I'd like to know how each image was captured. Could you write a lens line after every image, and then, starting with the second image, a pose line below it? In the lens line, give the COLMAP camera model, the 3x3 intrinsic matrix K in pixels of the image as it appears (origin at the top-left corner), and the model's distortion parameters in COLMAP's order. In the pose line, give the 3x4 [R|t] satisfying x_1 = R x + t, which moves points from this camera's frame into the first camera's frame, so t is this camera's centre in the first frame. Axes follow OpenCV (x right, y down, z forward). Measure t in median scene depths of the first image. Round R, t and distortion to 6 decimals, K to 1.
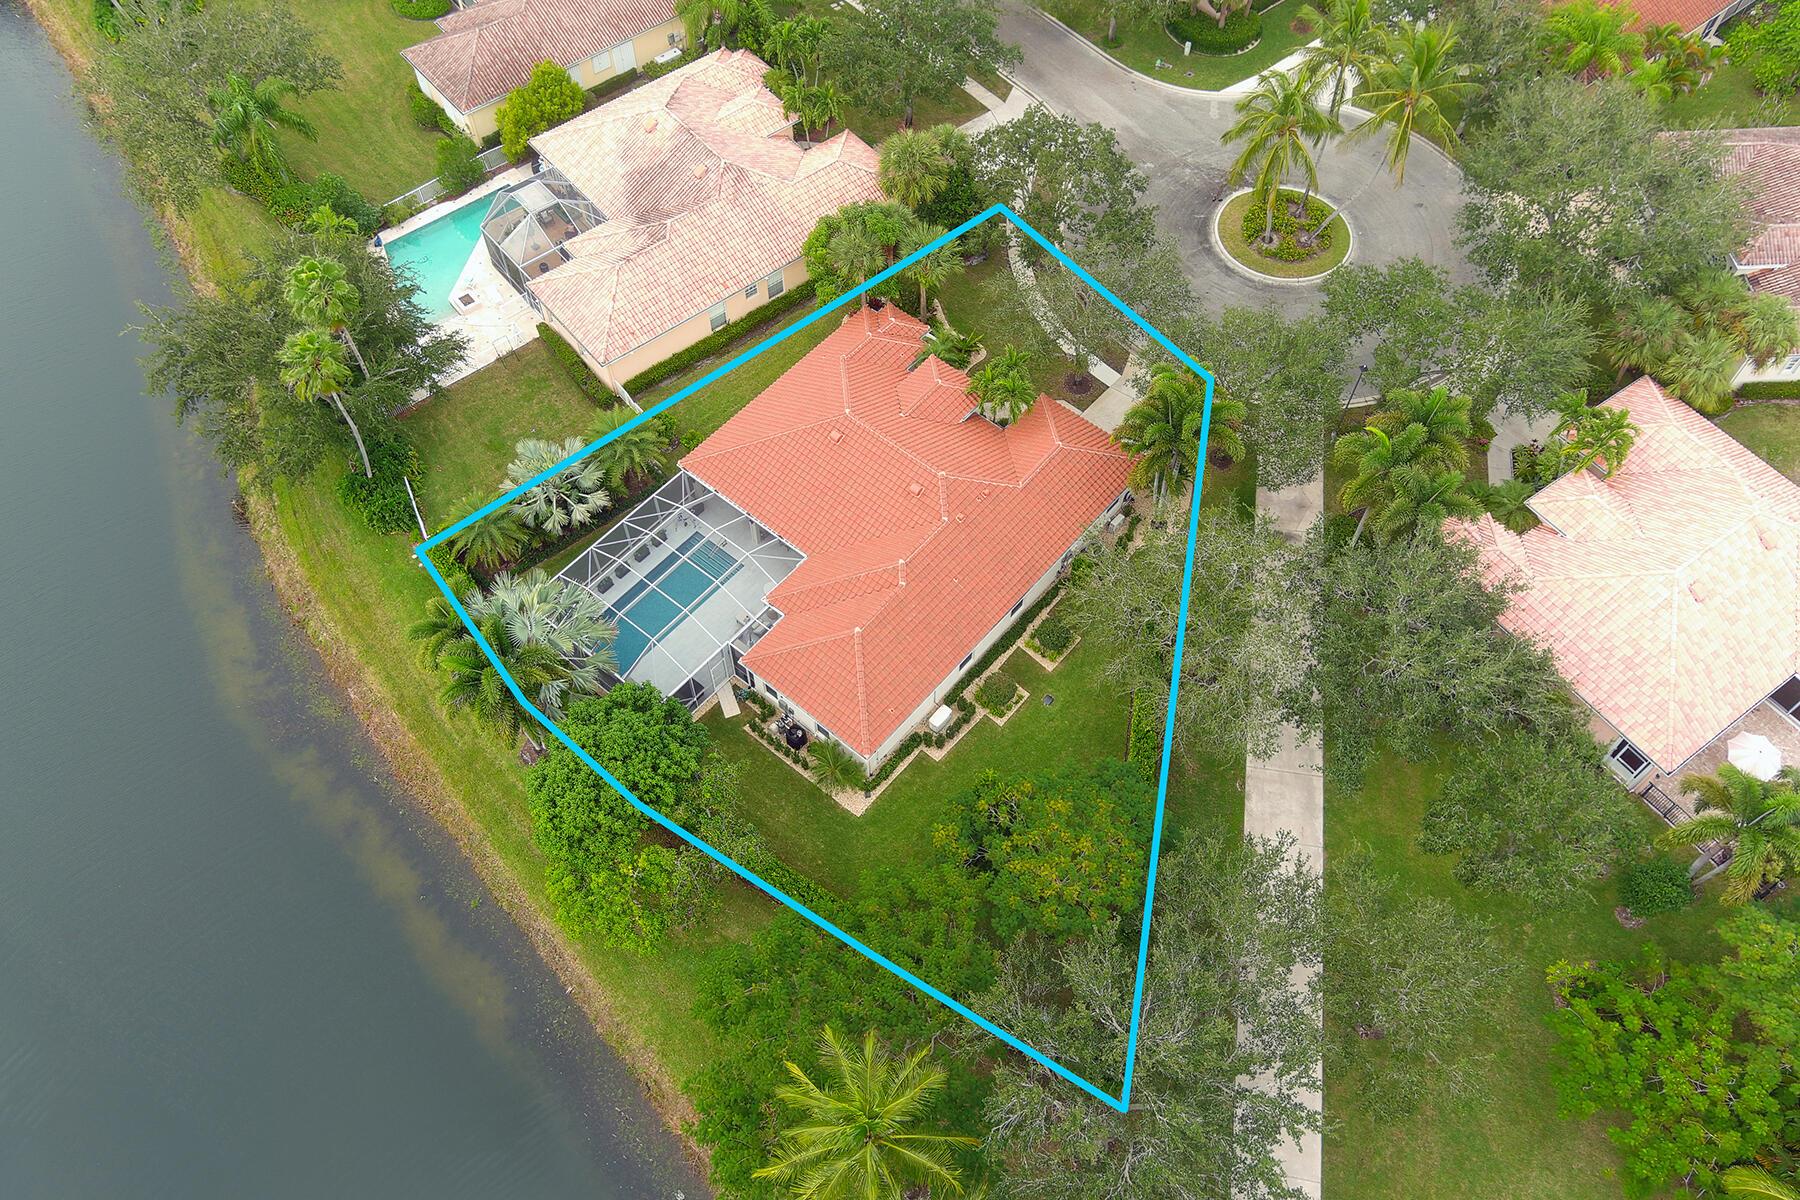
lens RADIAL K [[1388.7, 0, 896.7], [0, 1388.7, 609.4], [0, 0, 1]] dist [0.031432, -0.026544]
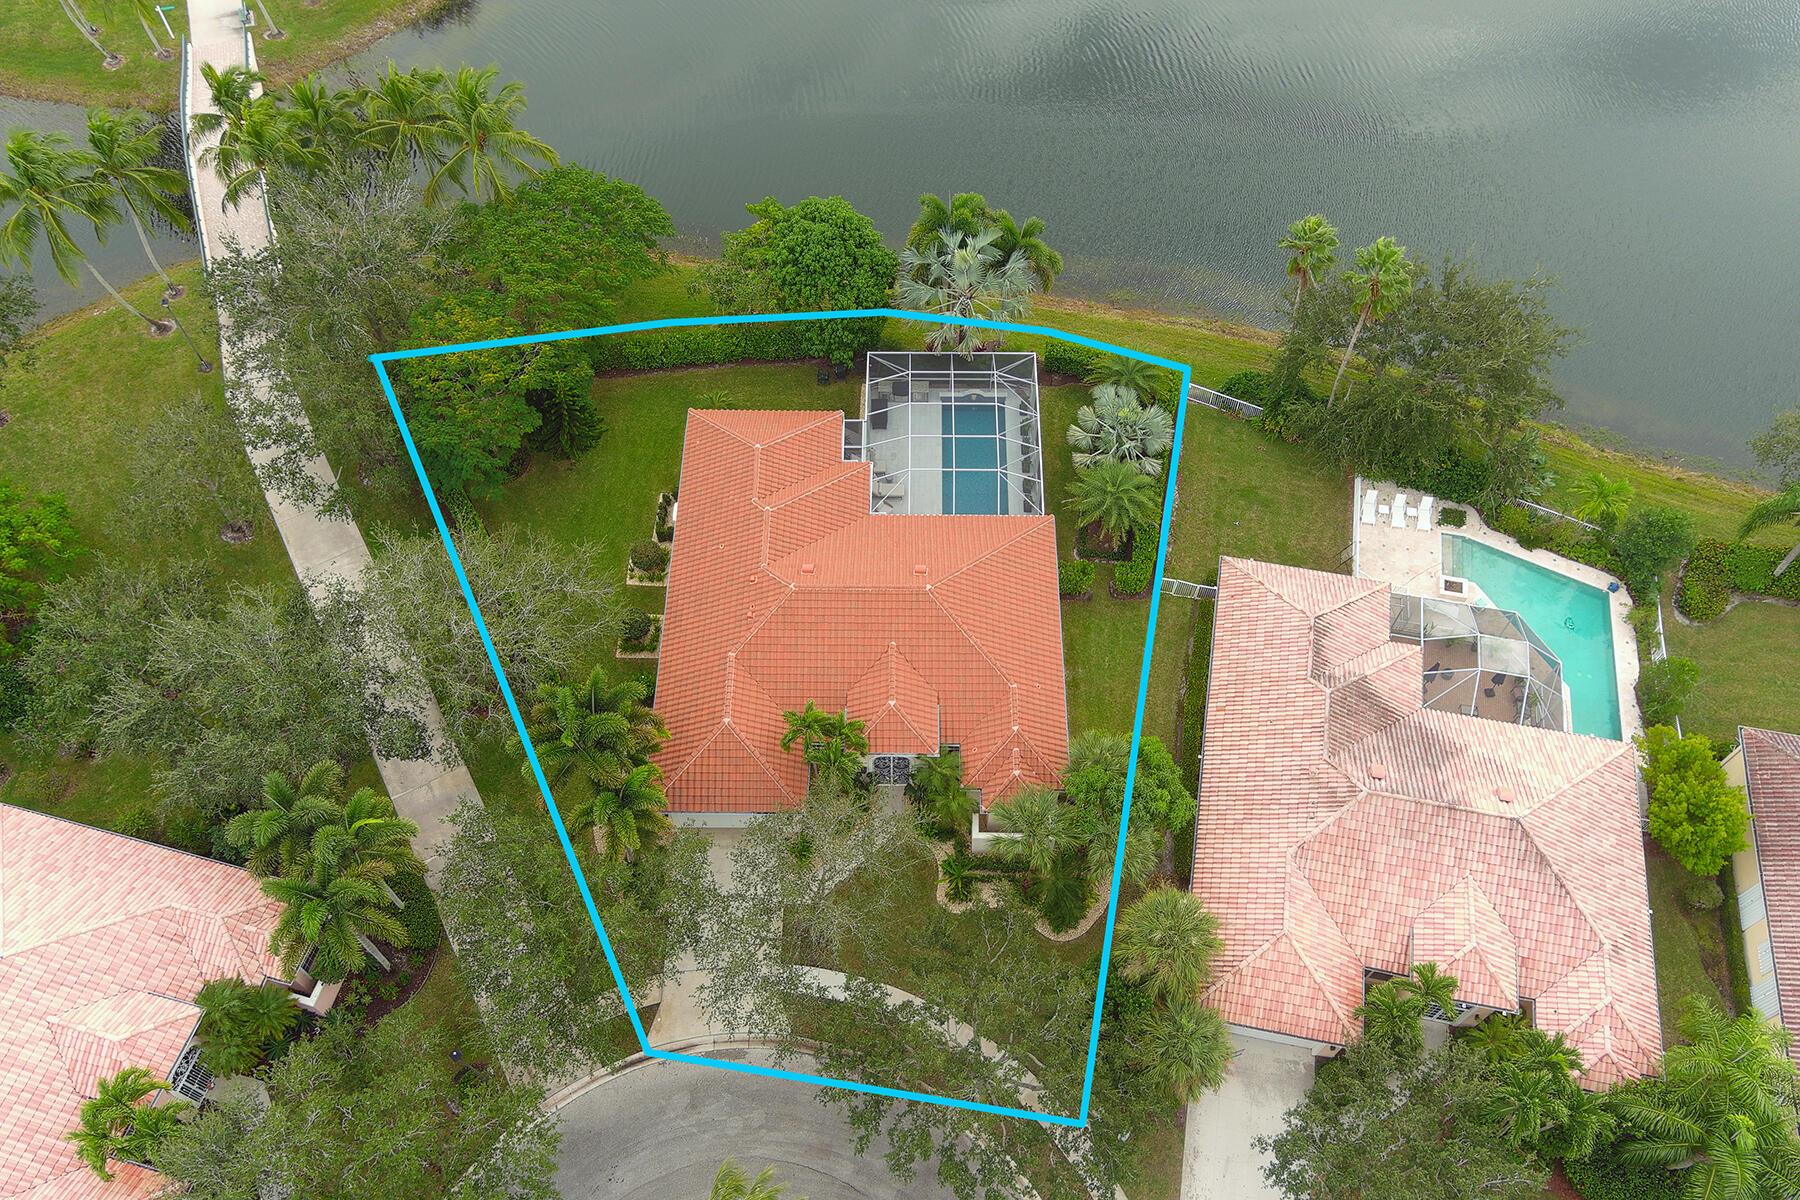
lens RADIAL K [[1388.7, 0, 893.5], [0, 1388.7, 608.1], [0, 0, 1]] dist [0.031432, -0.026544]
pose [[-0.770565, 0.541400, -0.336328, 0.273155], [-0.533864, -0.260003, 0.804604, -0.803247], [0.348166, 0.799553, 0.489383, 0.525960]]
